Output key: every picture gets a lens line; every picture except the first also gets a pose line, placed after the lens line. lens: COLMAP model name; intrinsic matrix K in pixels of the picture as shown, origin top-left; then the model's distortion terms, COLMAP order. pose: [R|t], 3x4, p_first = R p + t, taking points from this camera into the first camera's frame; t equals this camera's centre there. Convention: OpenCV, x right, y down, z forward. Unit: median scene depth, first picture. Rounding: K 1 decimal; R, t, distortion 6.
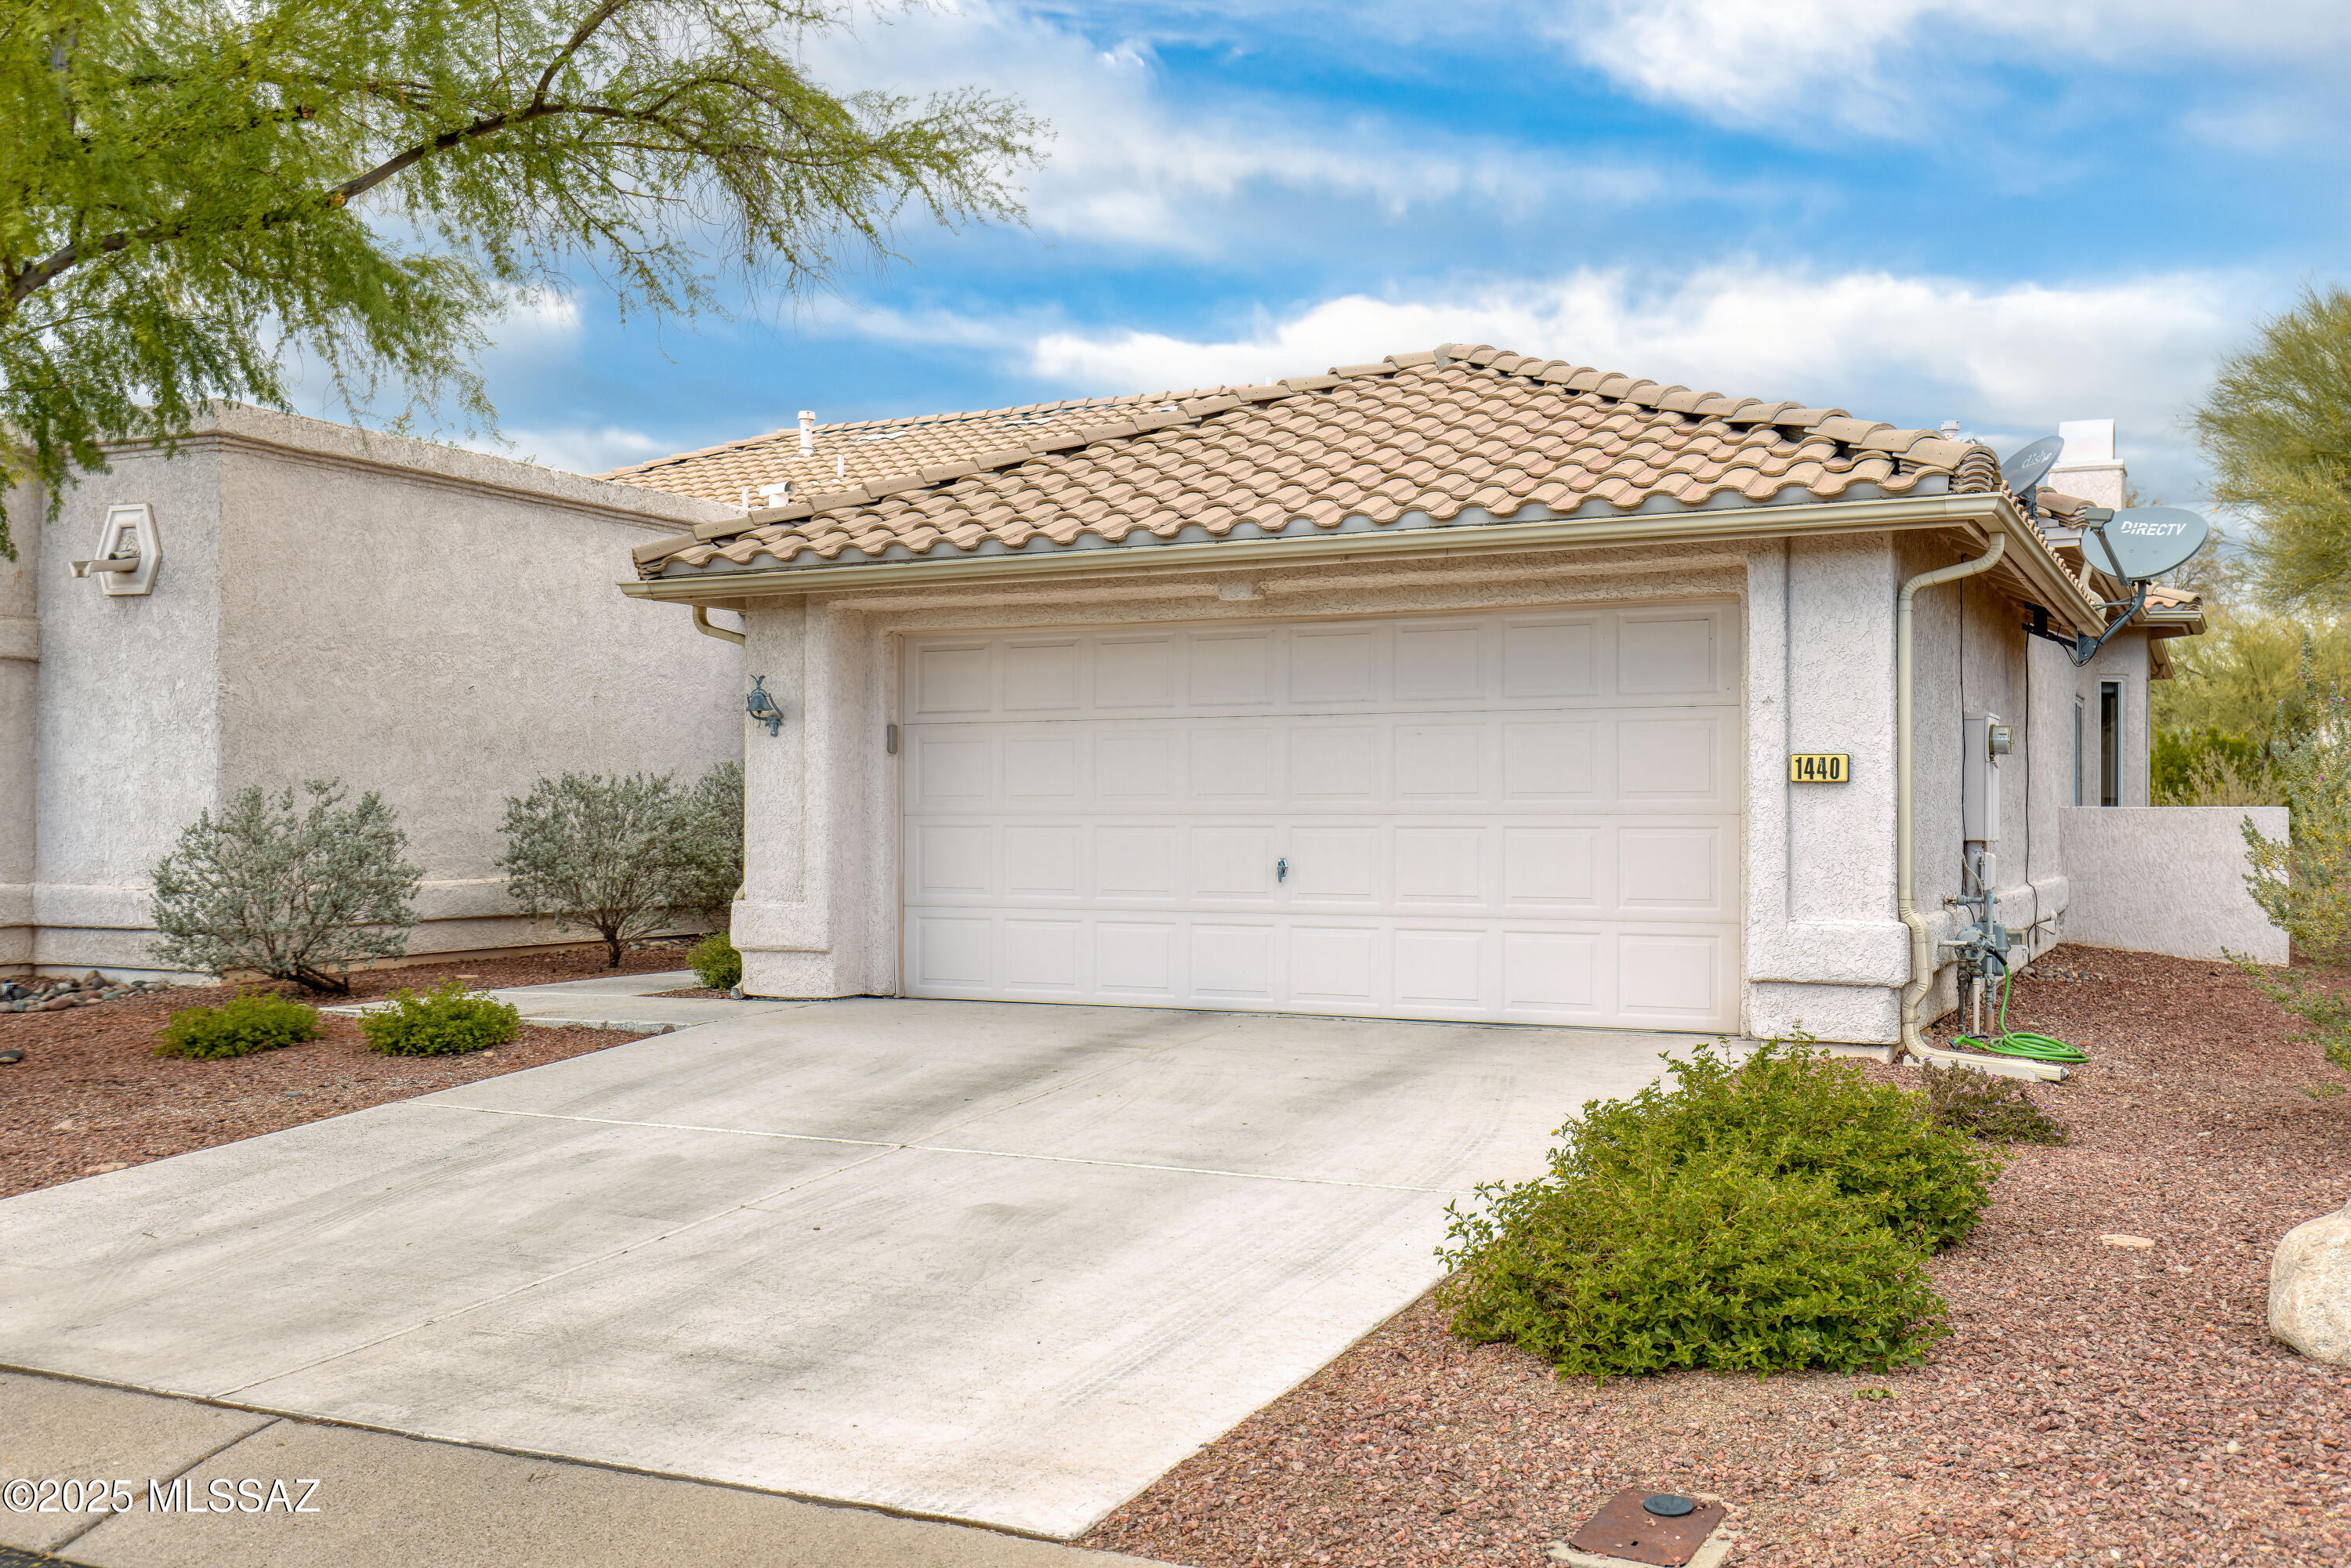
lens RADIAL K [[2191.9, 0, 1173.1], [0, 2191.9, 781.6], [0, 0, 1]] dist [-0.007000, 0.000000]
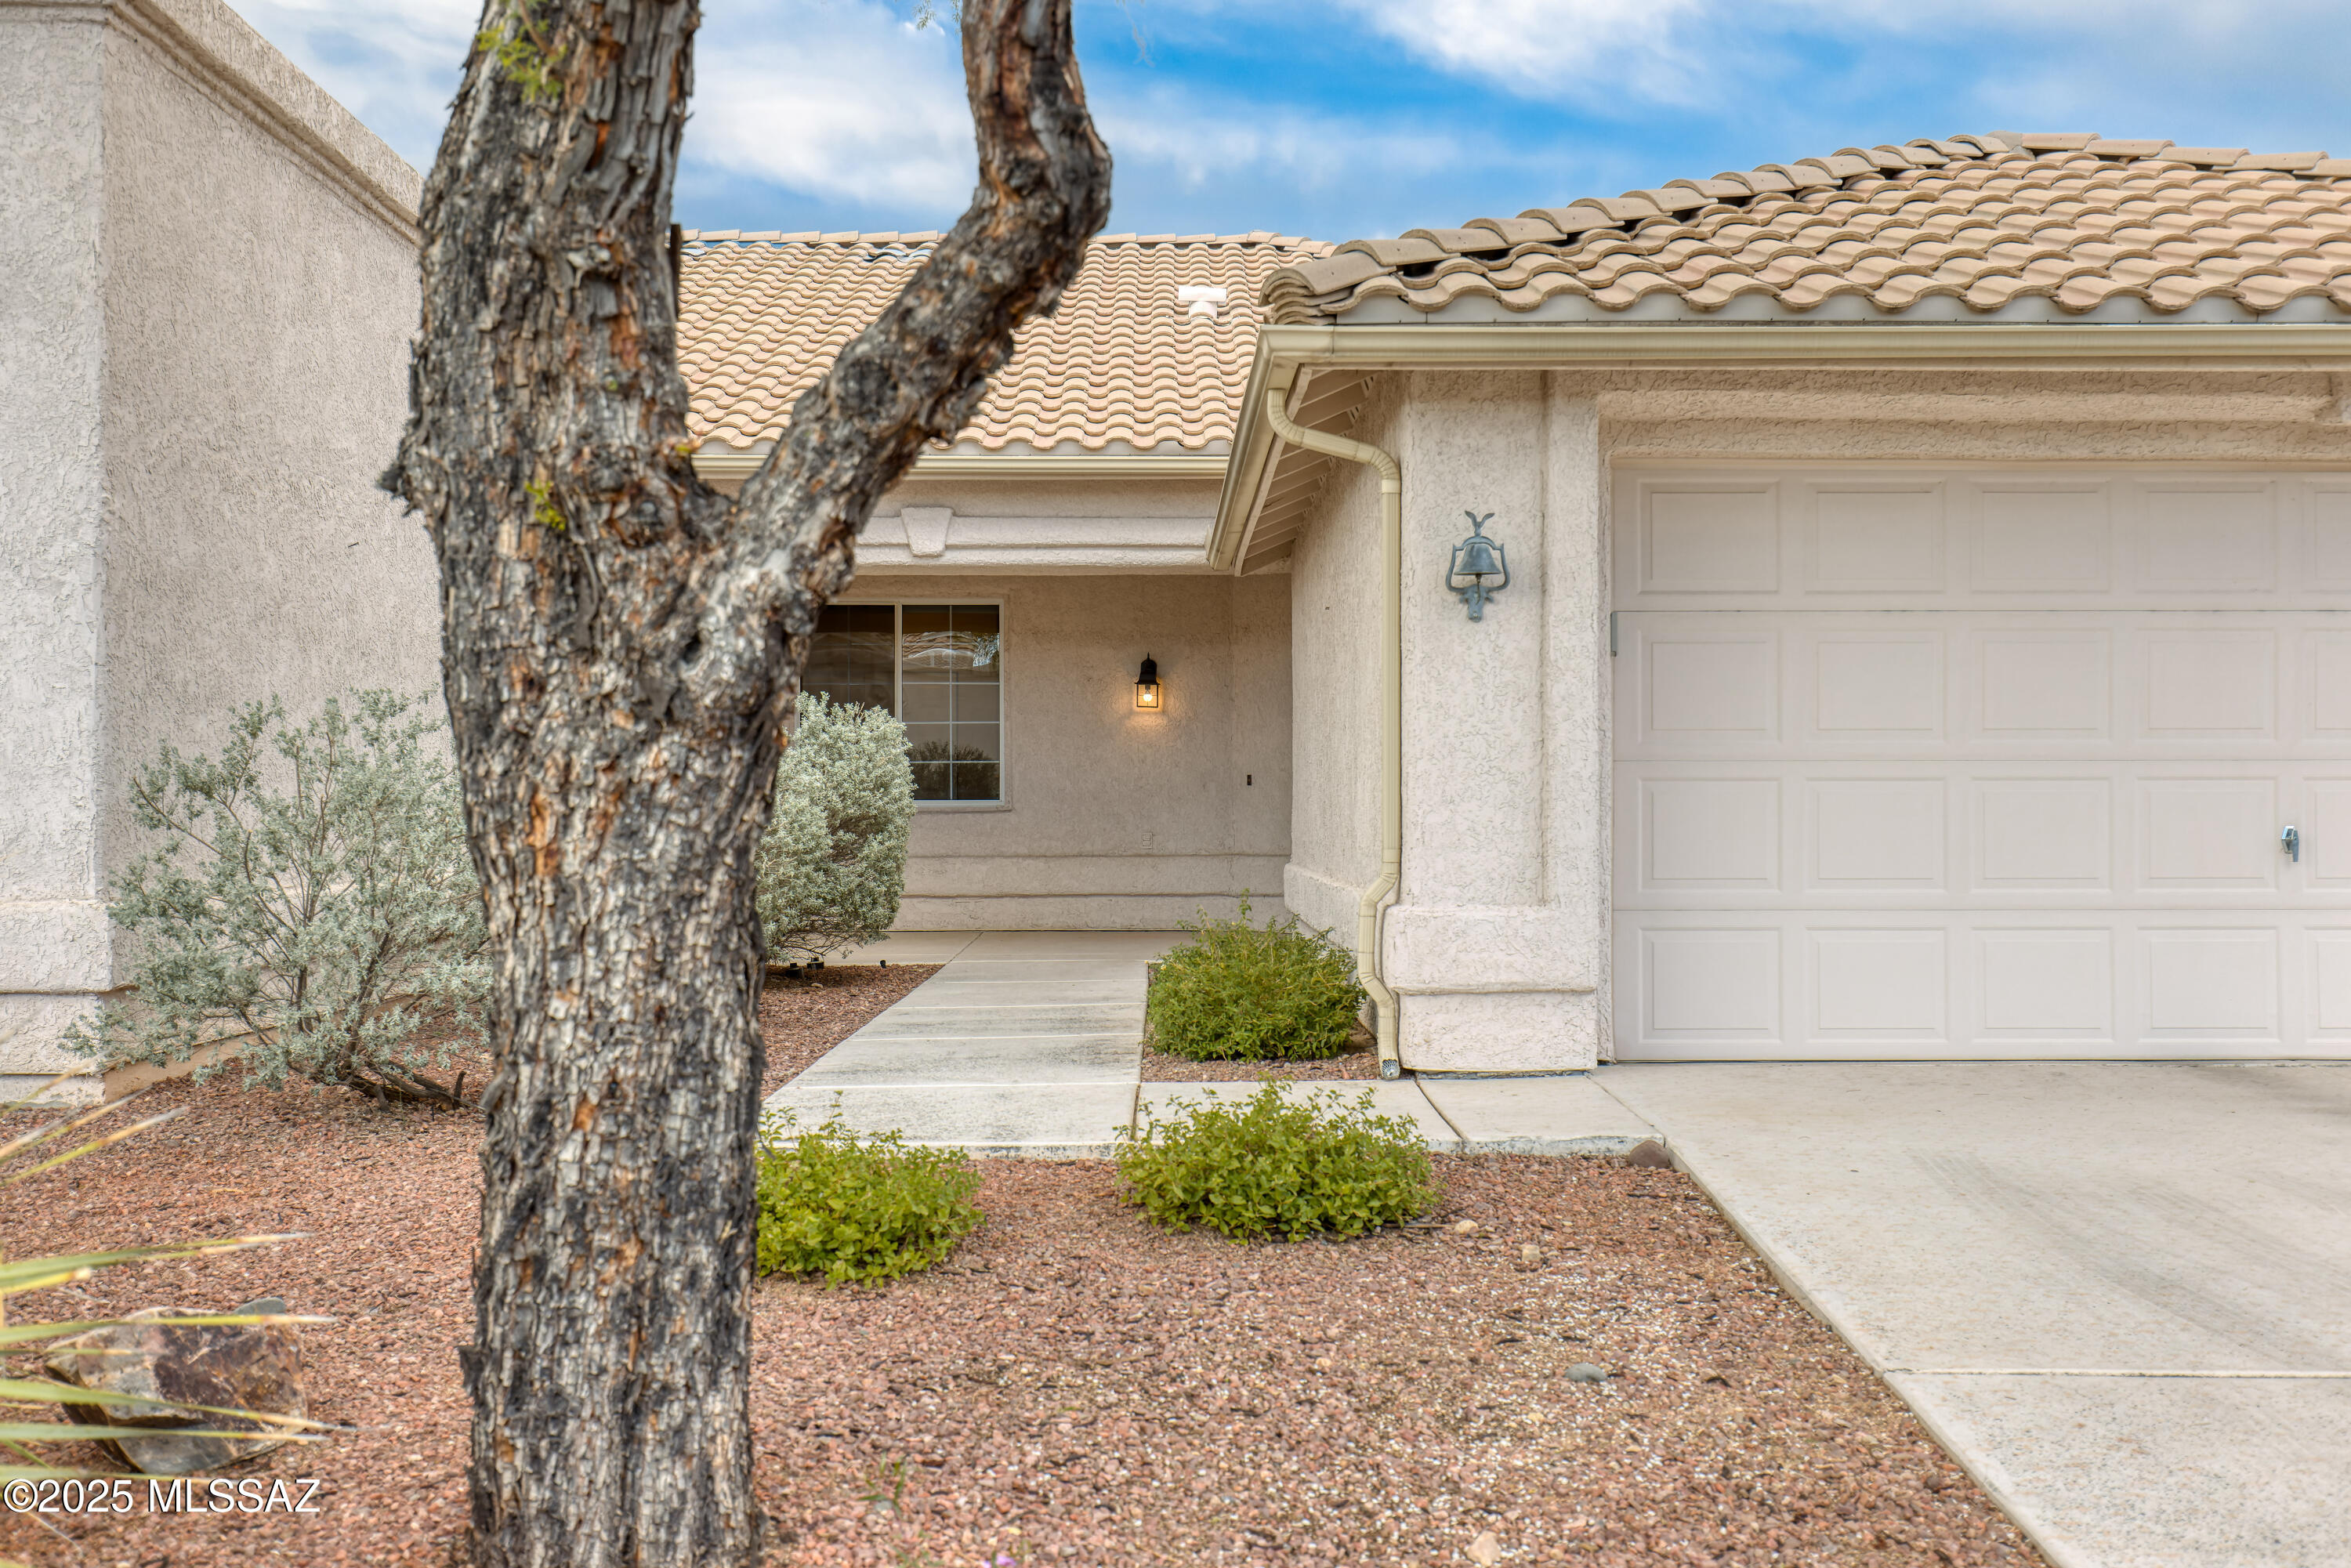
lens RADIAL K [[2287.5, 0, 1176.5], [0, 2287.5, 794.1], [0, 0, 1]] dist [-0.004033, 0.000000]
pose [[0.894899, 0.004117, 0.446251, -0.526553], [-0.006835, 0.999967, 0.004480, 0.023100], [-0.446217, -0.007060, 0.894897, 0.500565]]
